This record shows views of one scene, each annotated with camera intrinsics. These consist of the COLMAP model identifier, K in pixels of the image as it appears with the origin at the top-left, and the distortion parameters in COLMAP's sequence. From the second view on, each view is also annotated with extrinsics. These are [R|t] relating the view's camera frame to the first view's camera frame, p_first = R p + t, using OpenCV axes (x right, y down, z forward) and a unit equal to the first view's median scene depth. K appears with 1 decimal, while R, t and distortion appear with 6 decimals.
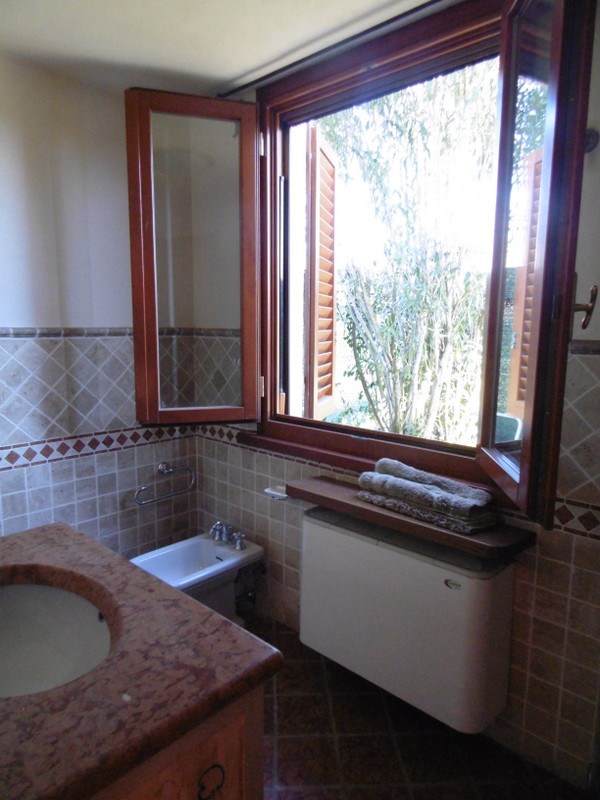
lens RADIAL K [[529.6, 0, 299.6], [0, 529.6, 400.5], [0, 0, 1]] dist [0.016940, -0.013923]
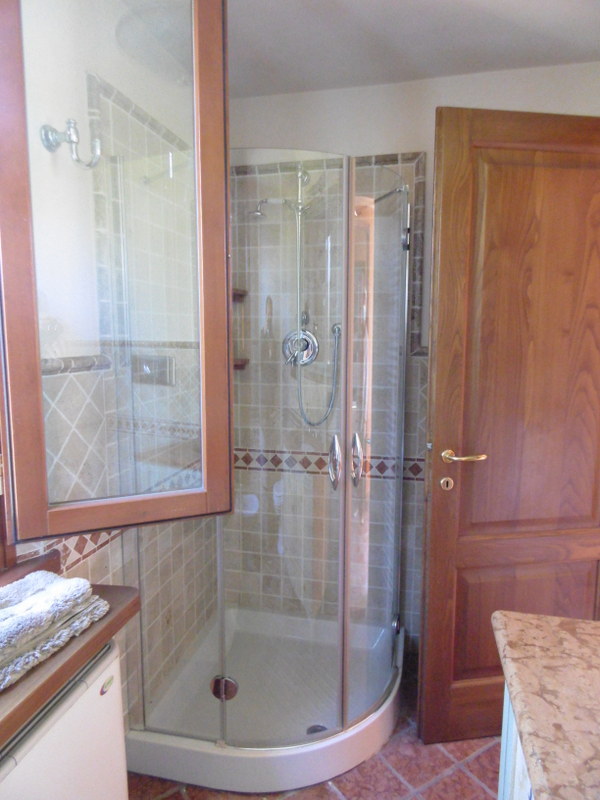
lens RADIAL K [[529.6, 0, 298.9], [0, 529.6, 400.4], [0, 0, 1]] dist [0.016940, -0.013923]
pose [[-0.502095, -0.118849, 0.856607, -0.799283], [0.115766, 0.972360, 0.202764, -0.304142], [-0.857029, 0.200973, -0.474458, 1.861861]]
